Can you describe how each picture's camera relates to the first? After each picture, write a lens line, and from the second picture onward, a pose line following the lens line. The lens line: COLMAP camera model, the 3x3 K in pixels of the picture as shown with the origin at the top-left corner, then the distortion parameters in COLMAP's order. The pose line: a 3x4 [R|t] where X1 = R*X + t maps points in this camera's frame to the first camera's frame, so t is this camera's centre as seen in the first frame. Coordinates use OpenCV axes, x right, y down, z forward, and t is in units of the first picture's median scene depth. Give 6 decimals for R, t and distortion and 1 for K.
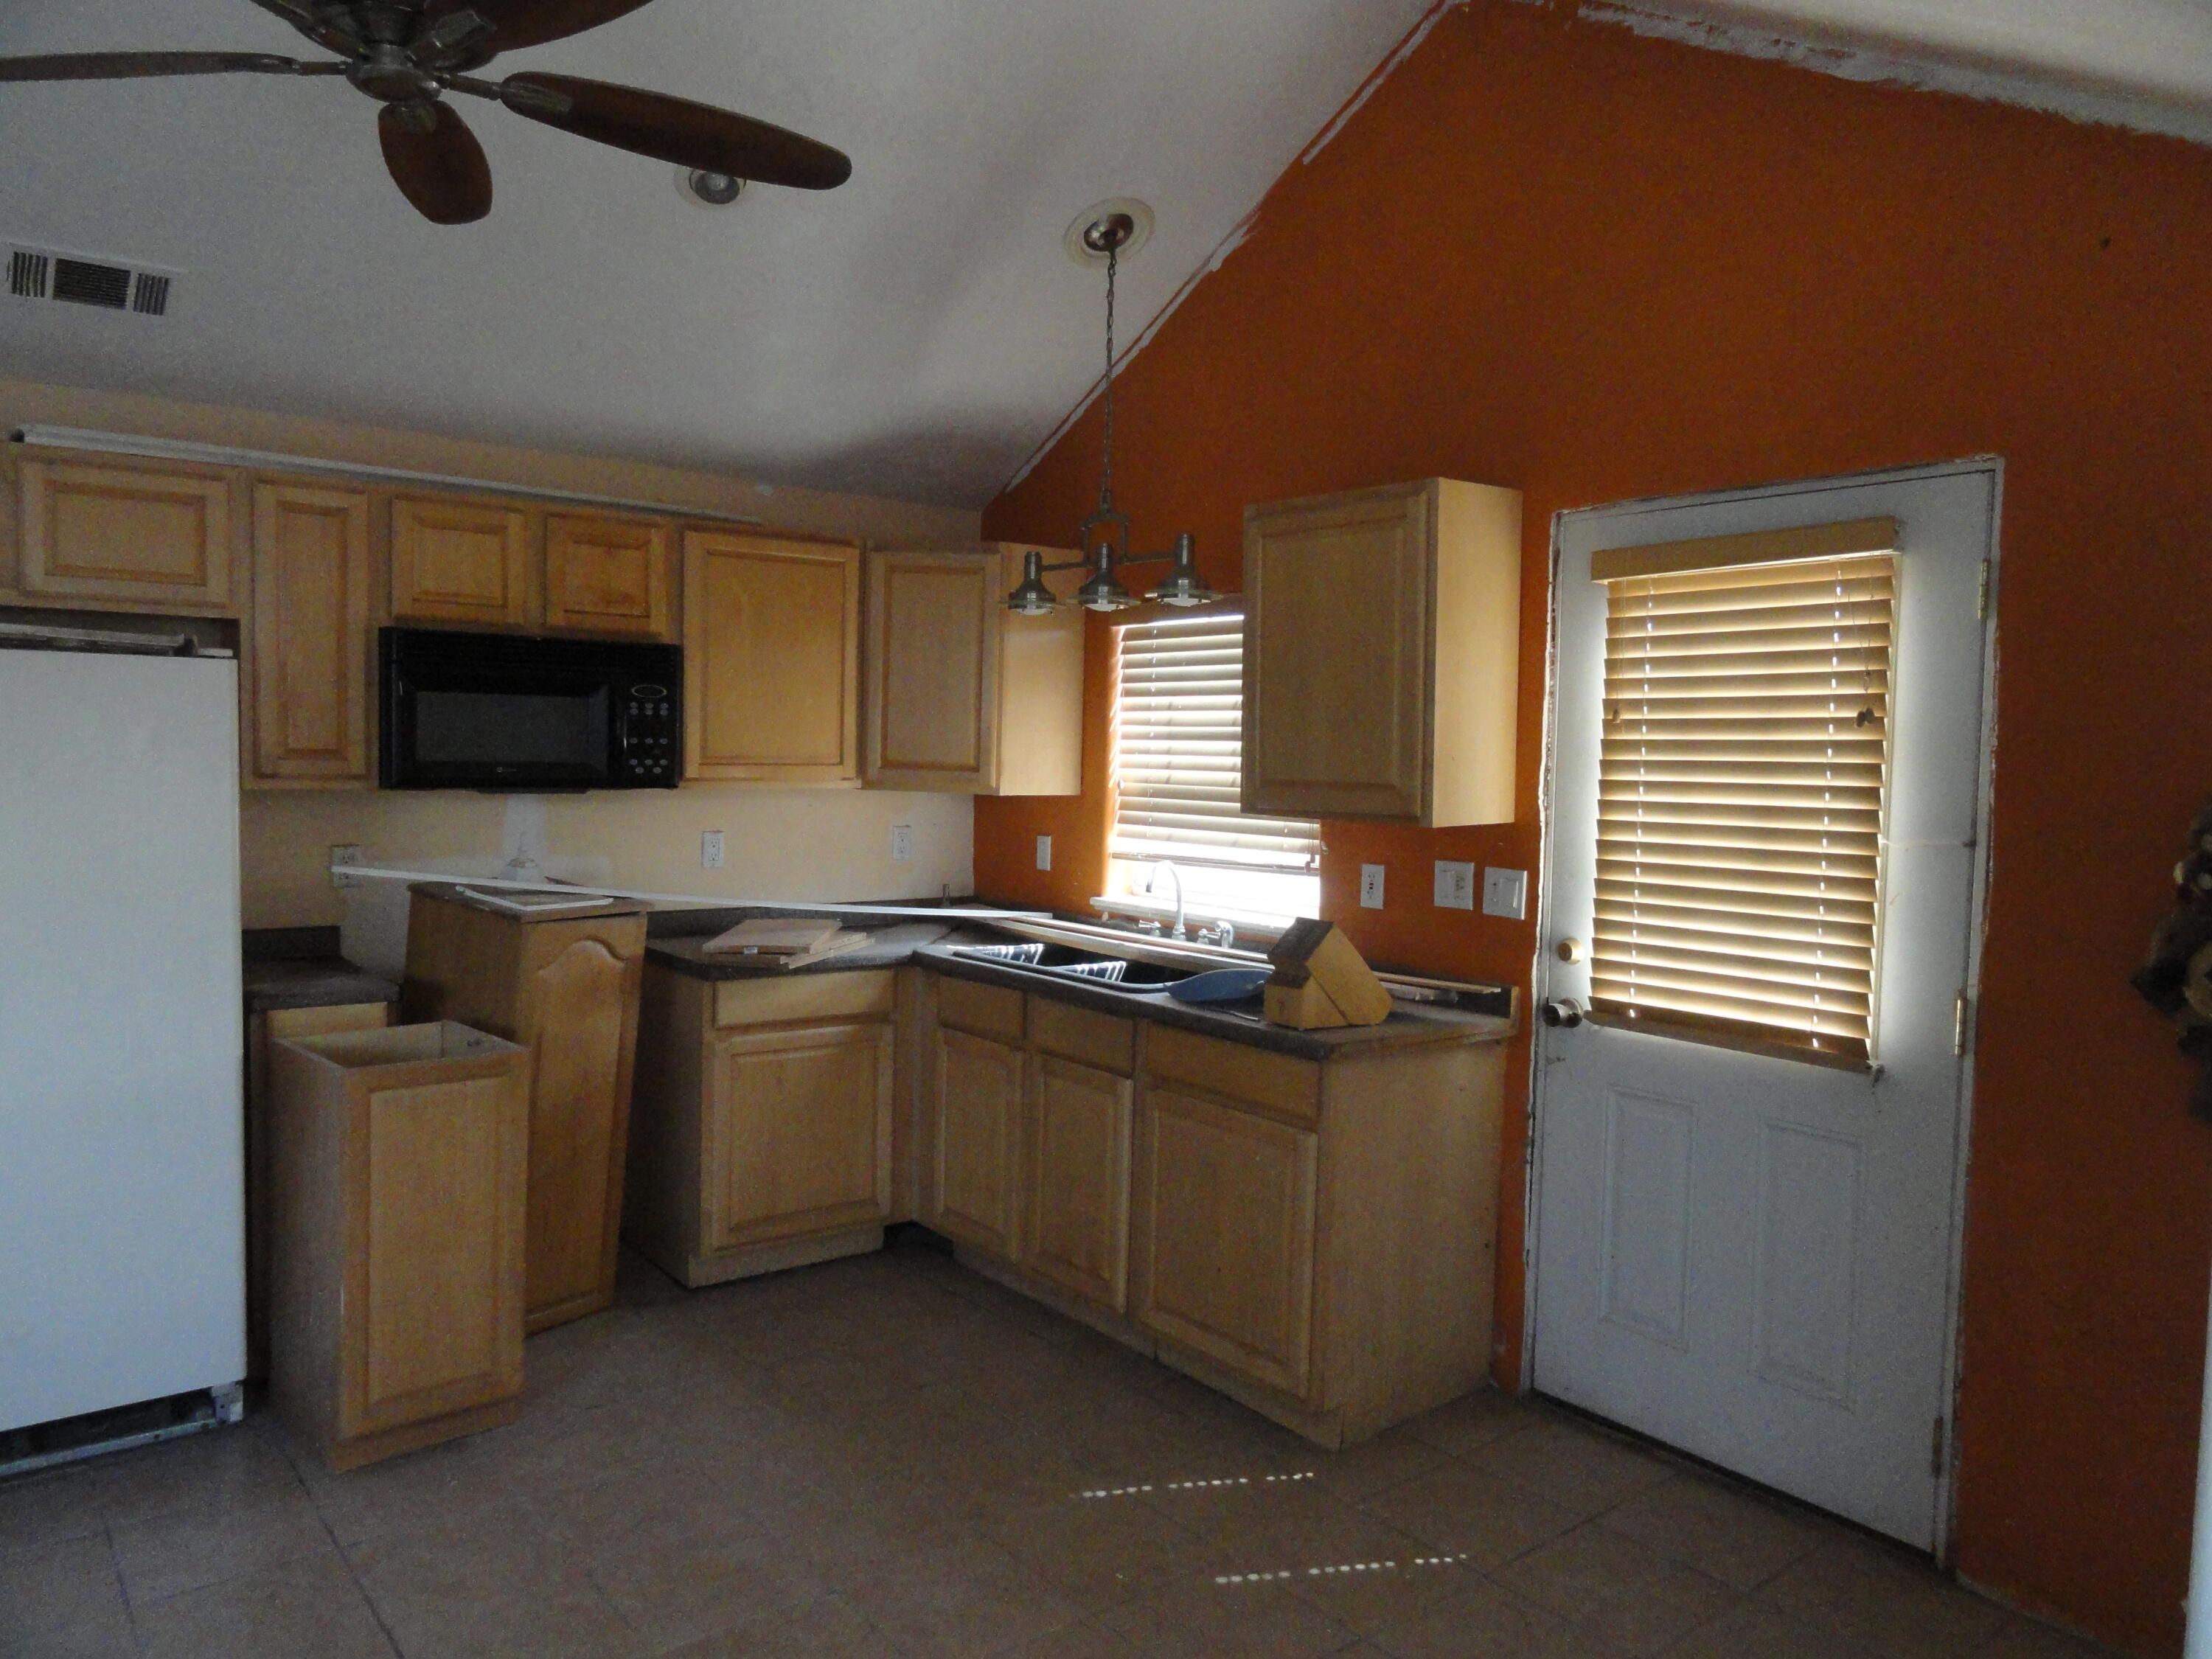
lens RADIAL K [[1545.4, 0, 1096.8], [0, 1545.4, 830.1], [0, 0, 1]] dist [-0.005229, -0.005610]
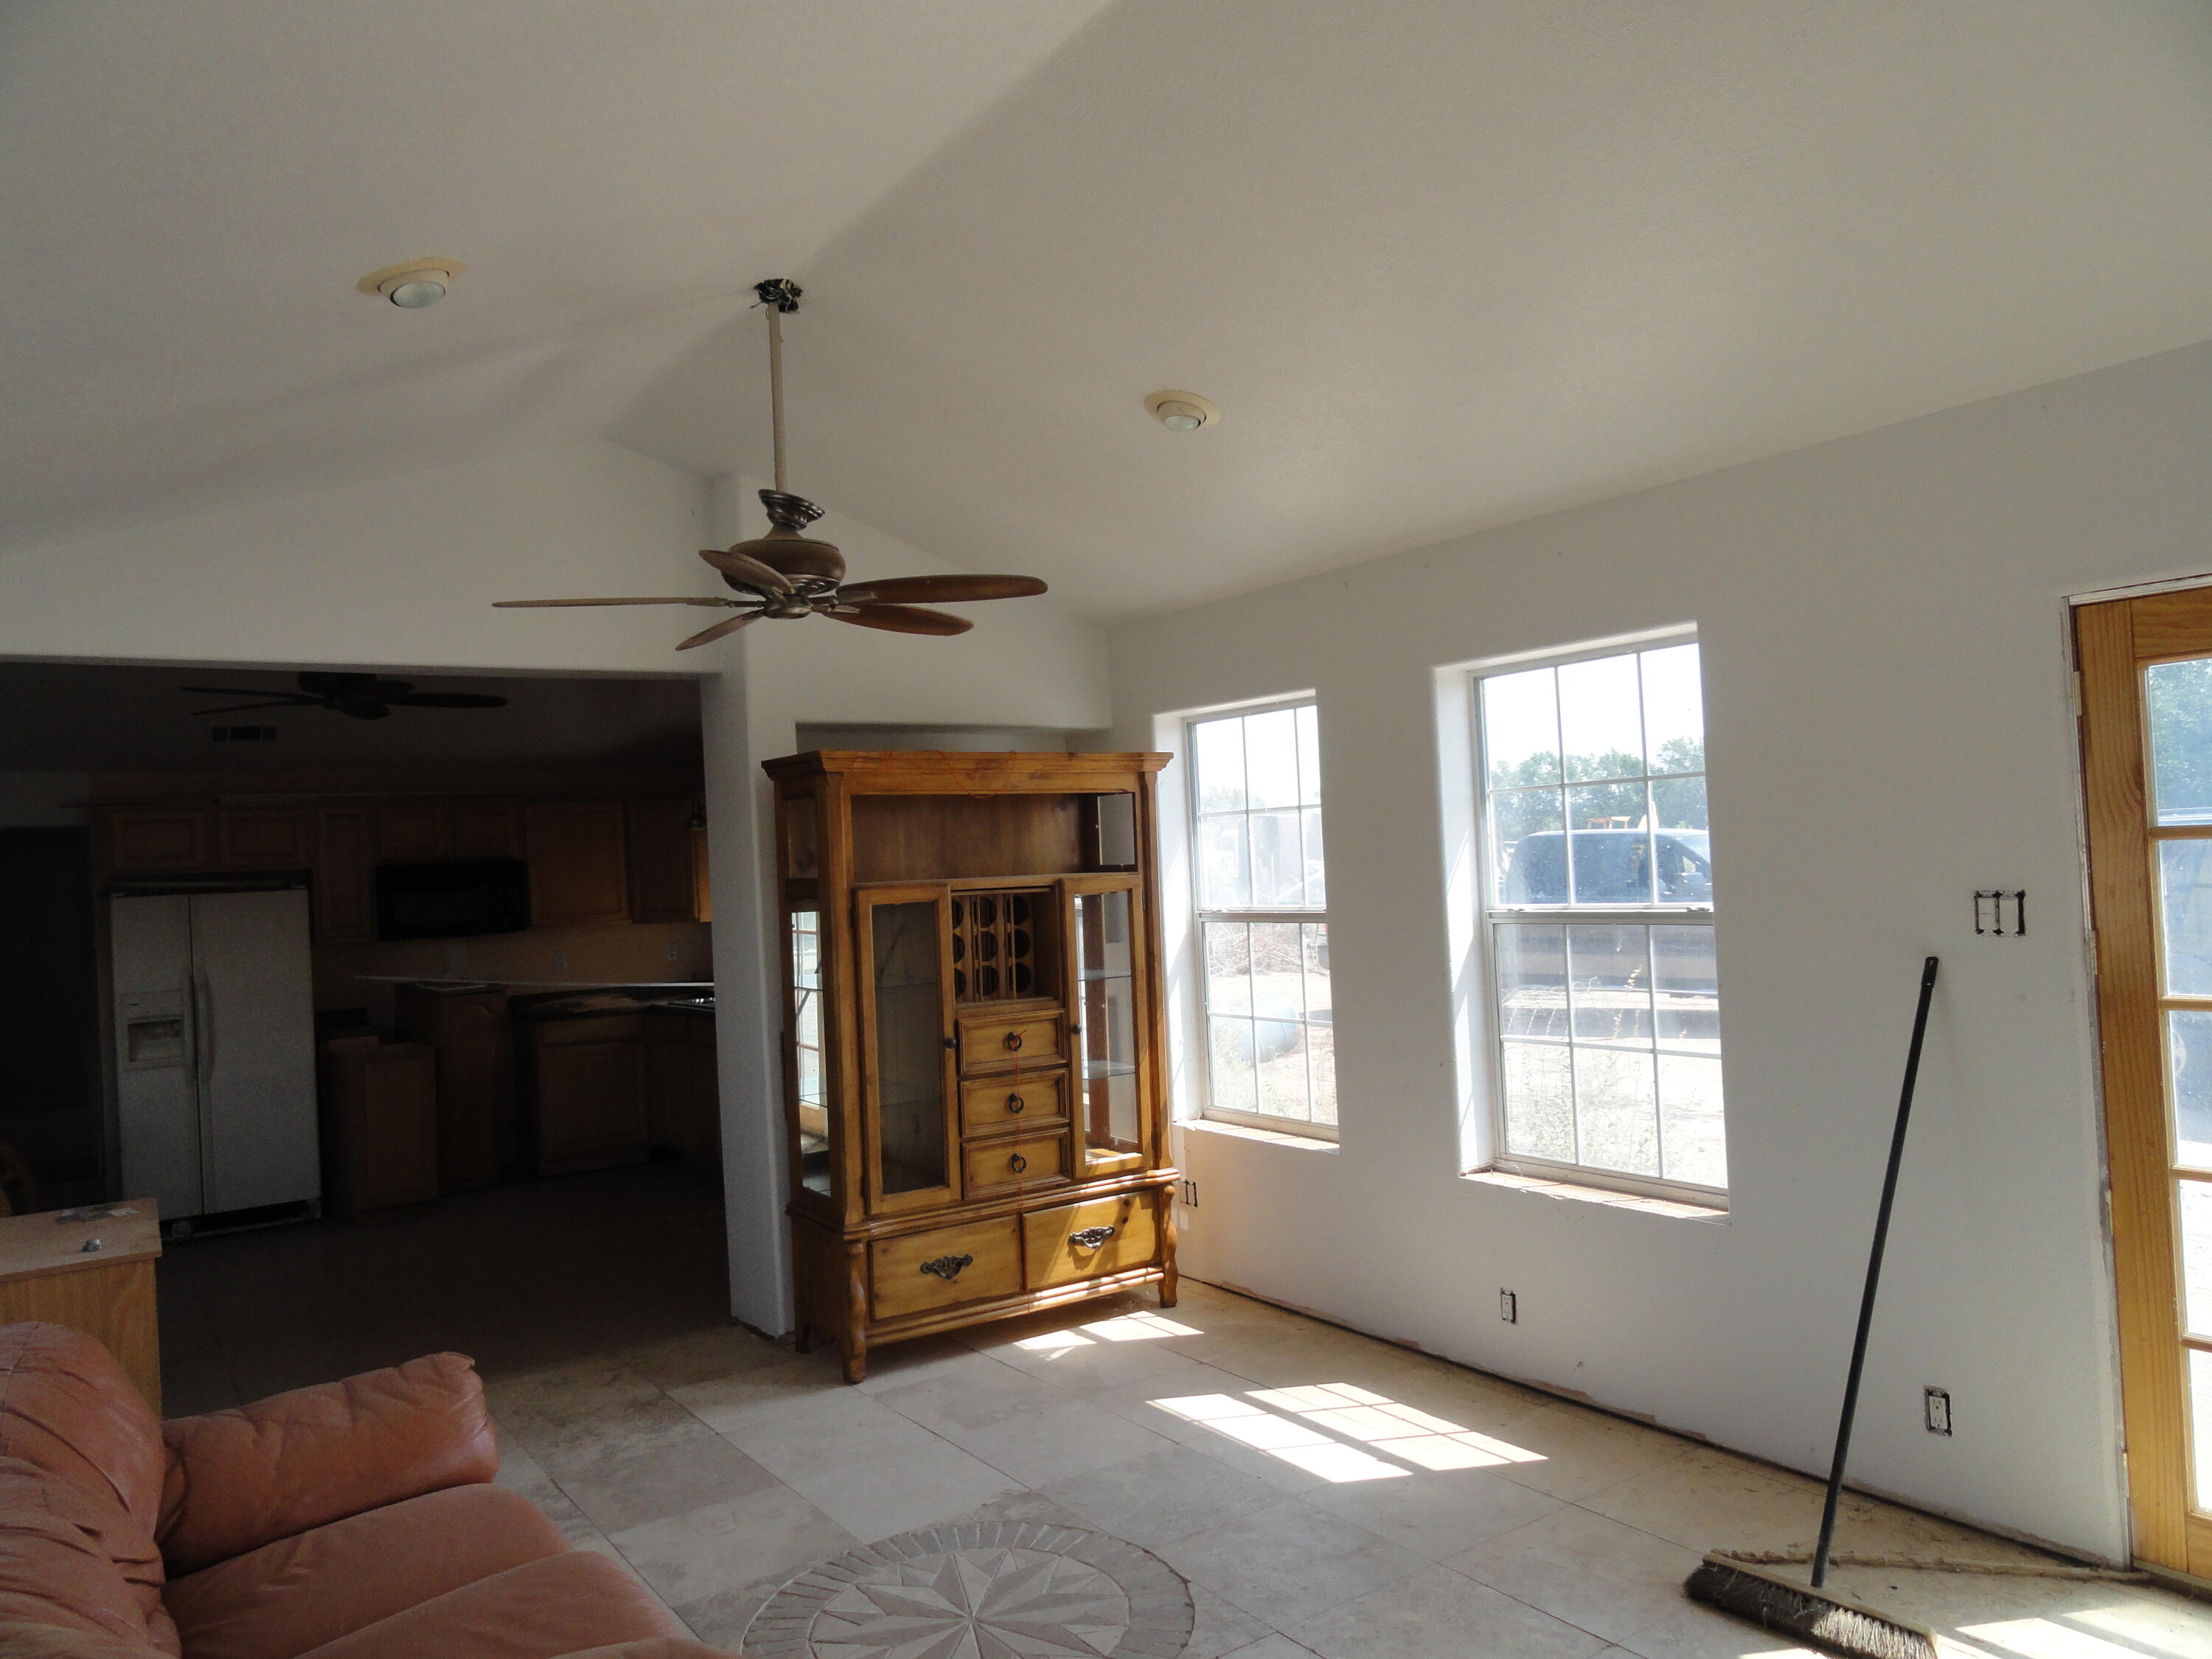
lens RADIAL K [[1545.4, 0, 1114.1], [0, 1545.4, 830.6], [0, 0, 1]] dist [-0.005229, -0.005610]
pose [[0.996156, -0.065259, -0.058437, 0.710272], [0.061558, 0.996111, -0.063036, 0.021036], [0.062323, 0.059196, 0.996299, -1.118234]]
